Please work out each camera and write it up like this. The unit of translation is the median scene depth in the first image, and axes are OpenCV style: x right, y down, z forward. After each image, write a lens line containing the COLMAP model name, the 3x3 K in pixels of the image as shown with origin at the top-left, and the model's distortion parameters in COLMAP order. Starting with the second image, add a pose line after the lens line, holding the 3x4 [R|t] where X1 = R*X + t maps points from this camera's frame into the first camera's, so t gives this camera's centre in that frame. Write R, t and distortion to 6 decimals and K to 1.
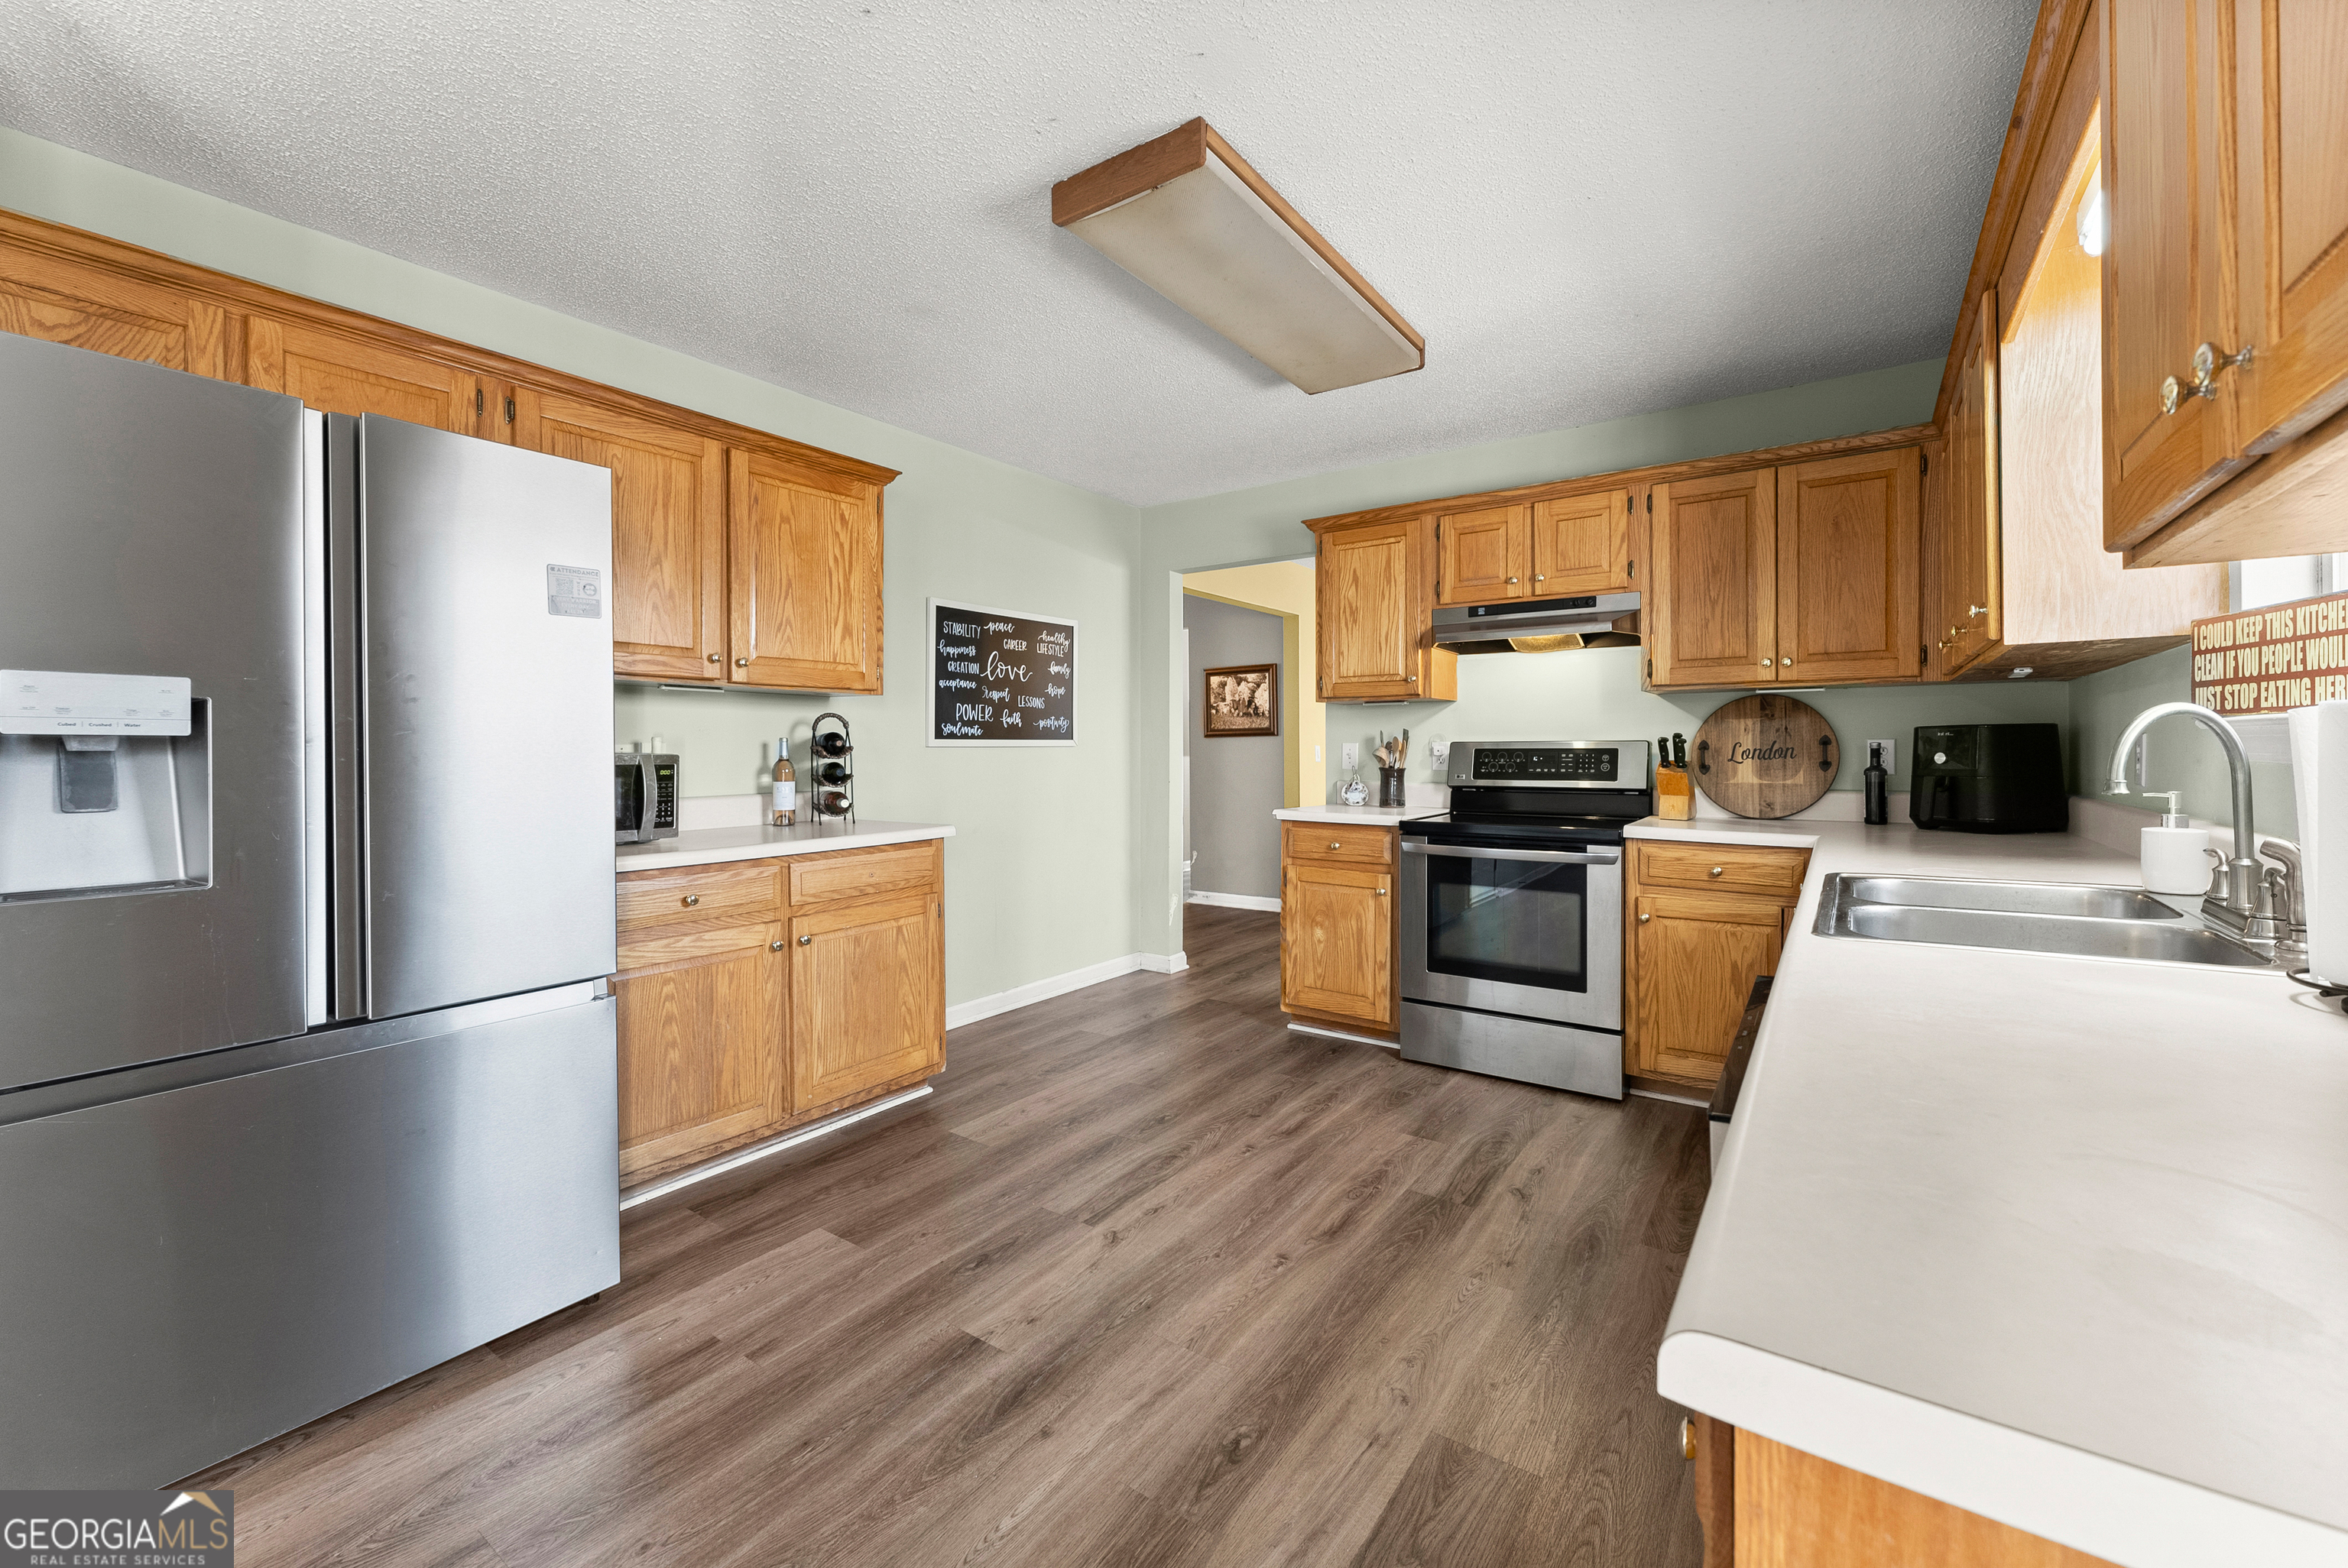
lens RADIAL K [[952.4, 0, 1166.3], [0, 952.4, 751.0], [0, 0, 1]] dist [0.000566, 0.000185]
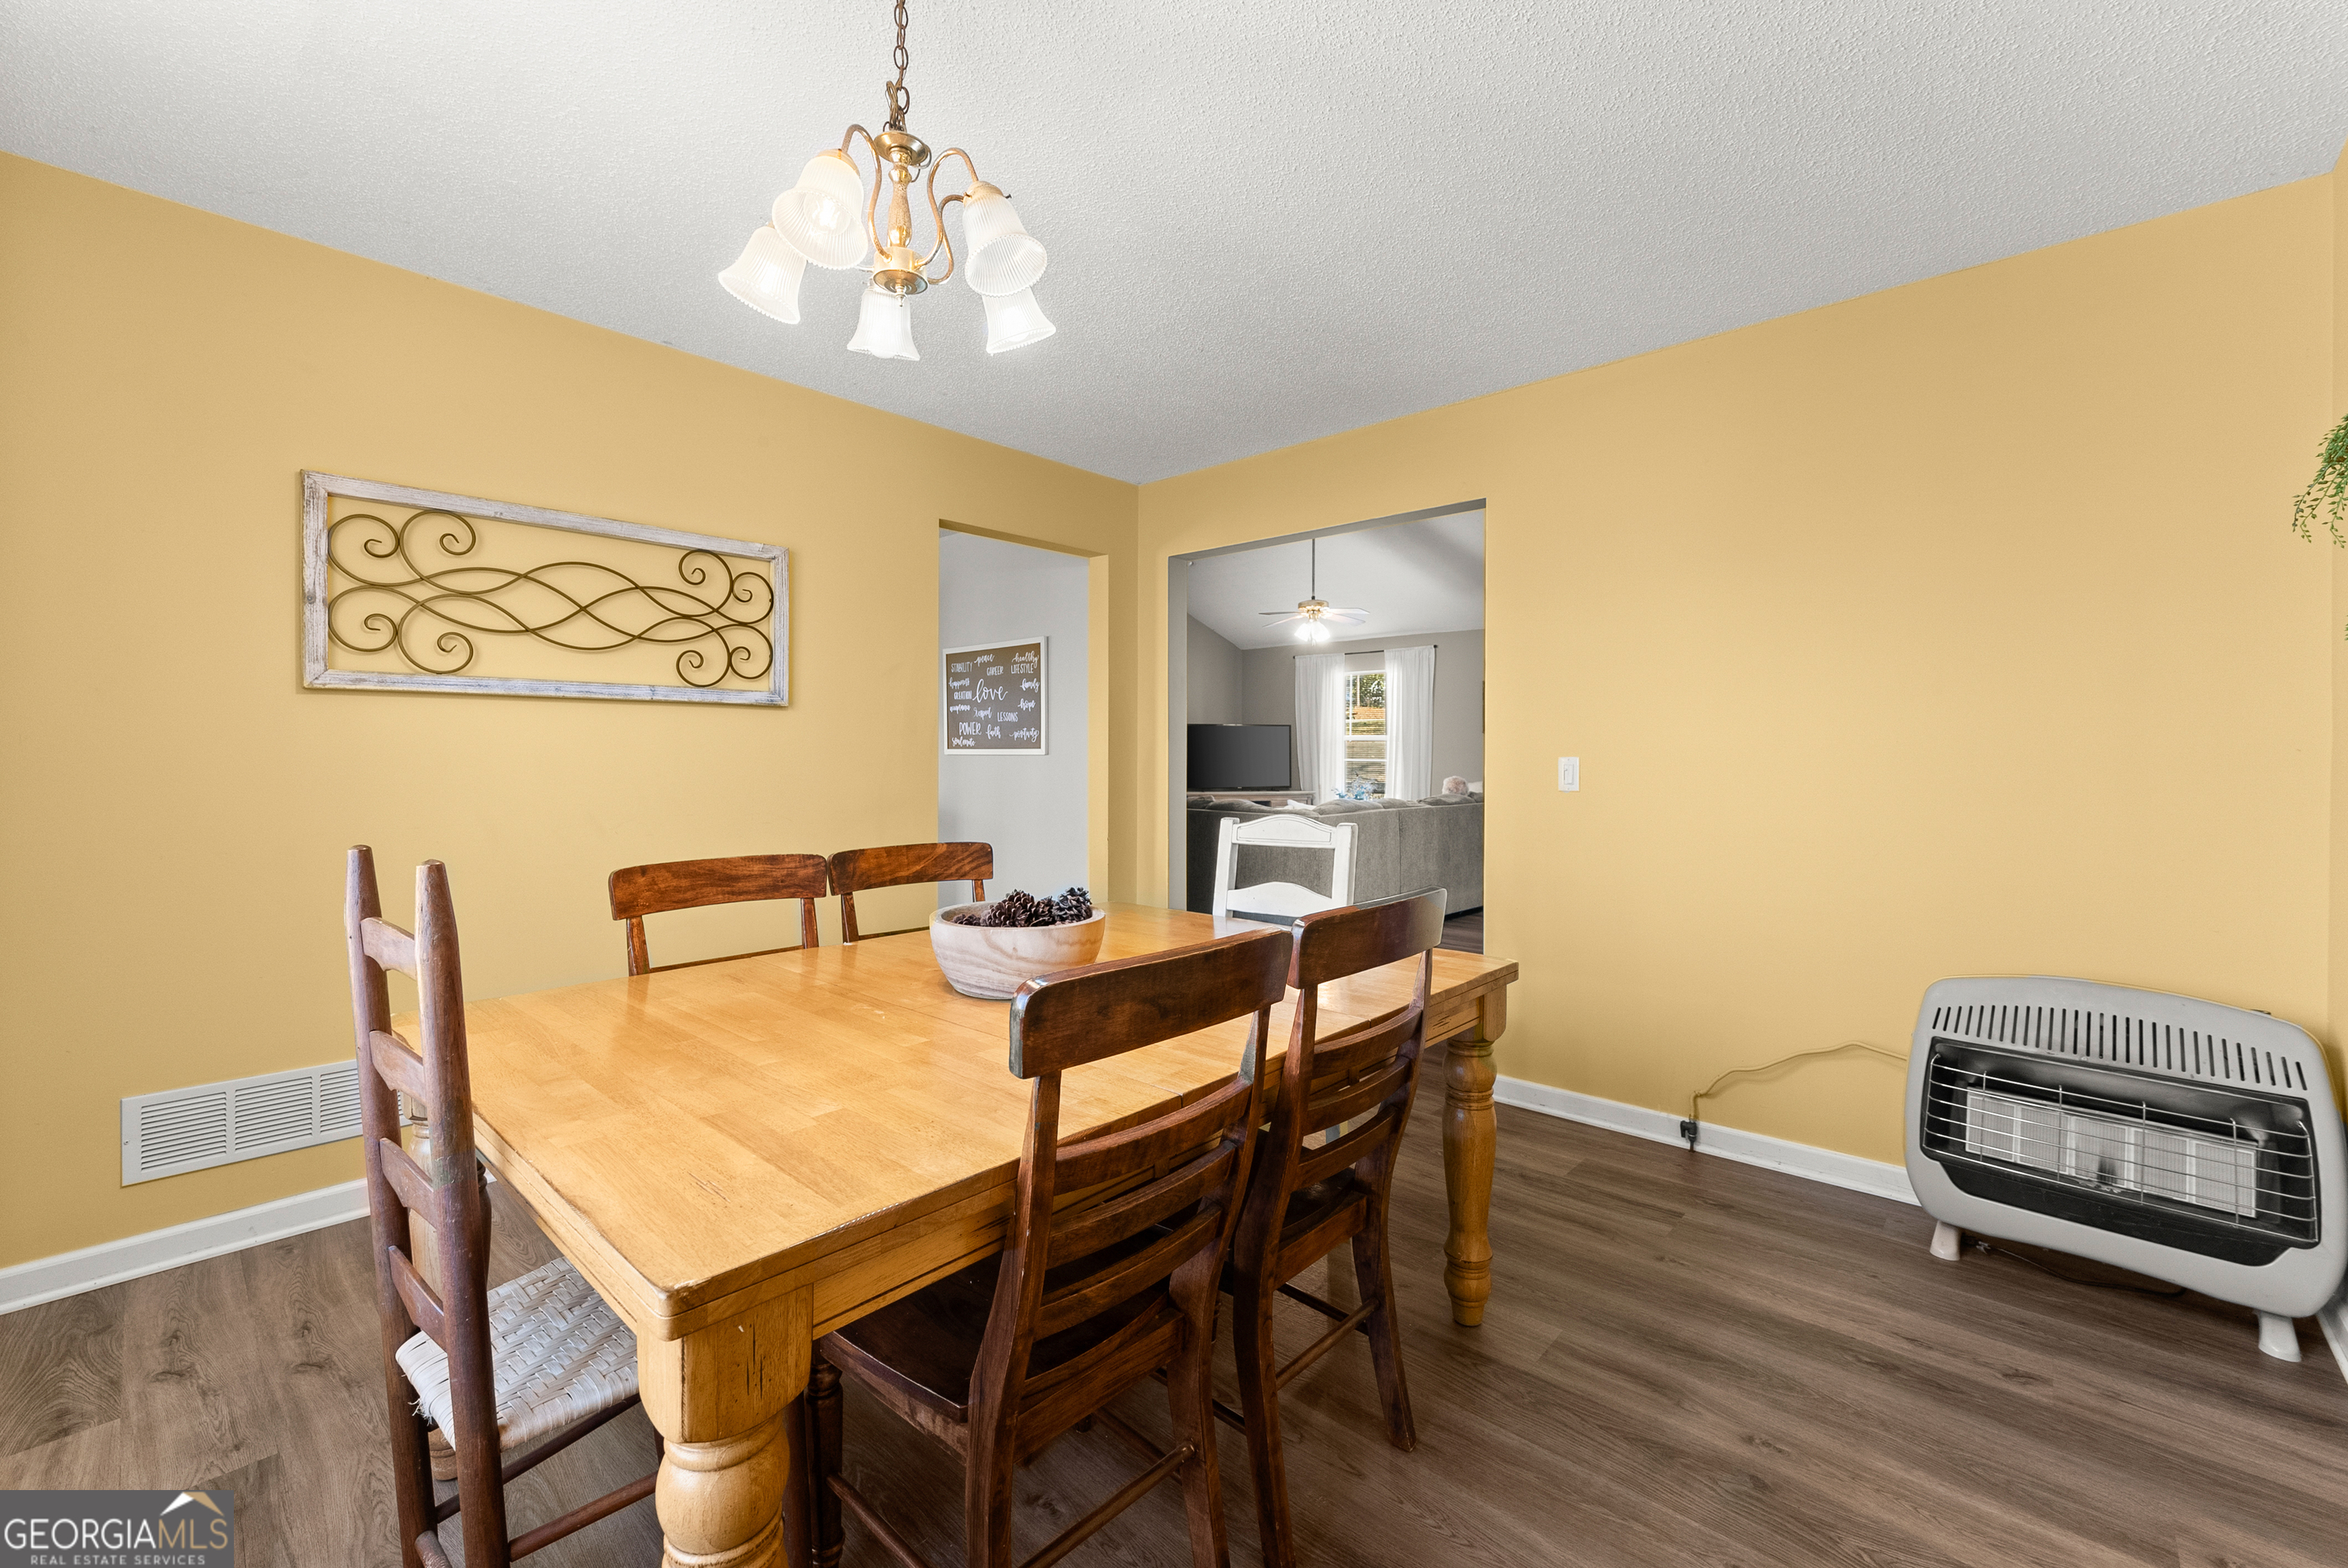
lens RADIAL K [[952.4, 0, 1174.3], [0, 952.4, 766.7], [0, 0, 1]] dist [0.000566, 0.000185]
pose [[-0.131434, 0.022392, -0.991072, 1.326037], [-0.003319, 0.999729, 0.023027, -0.023724], [0.991319, 0.006316, -0.131325, 1.811349]]
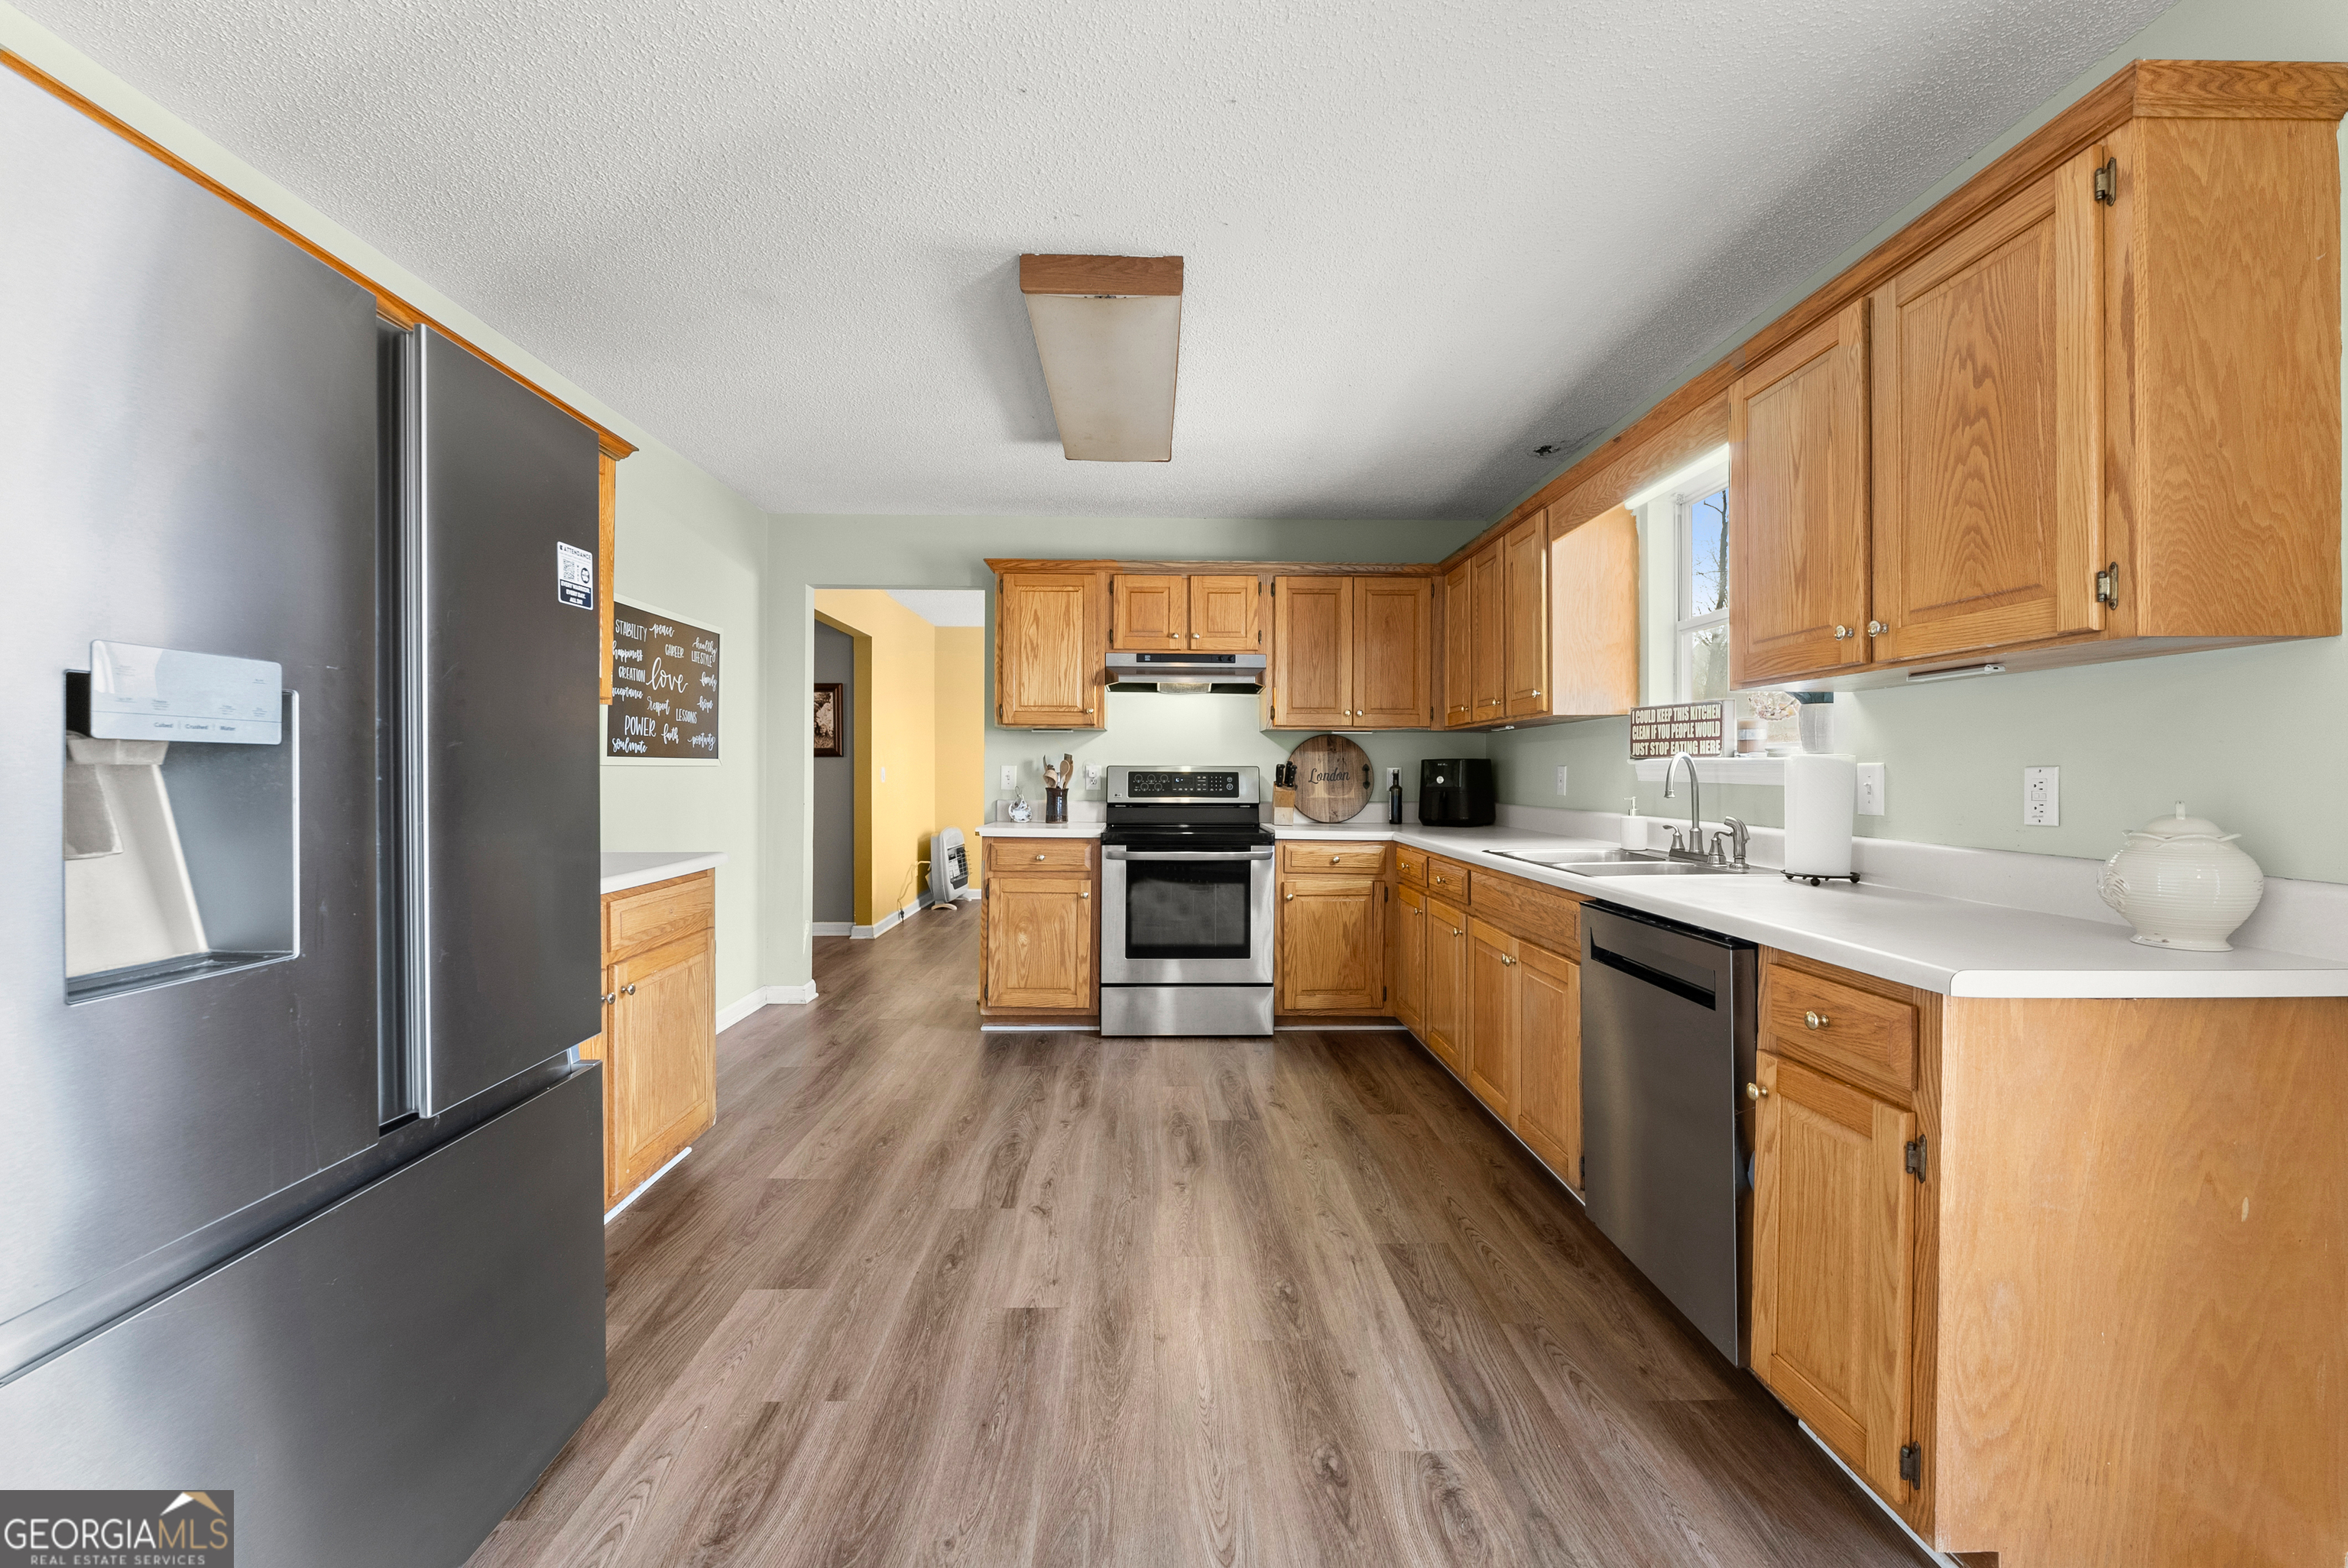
lens RADIAL K [[952.4, 0, 1174.9], [0, 952.4, 772.2], [0, 0, 1]] dist [0.000566, 0.000185]
pose [[0.799112, 0.006133, 0.601151, -0.416947], [-0.005656, 0.999980, -0.002684, 0.001332], [-0.601155, -0.001255, 0.799131, 0.013176]]
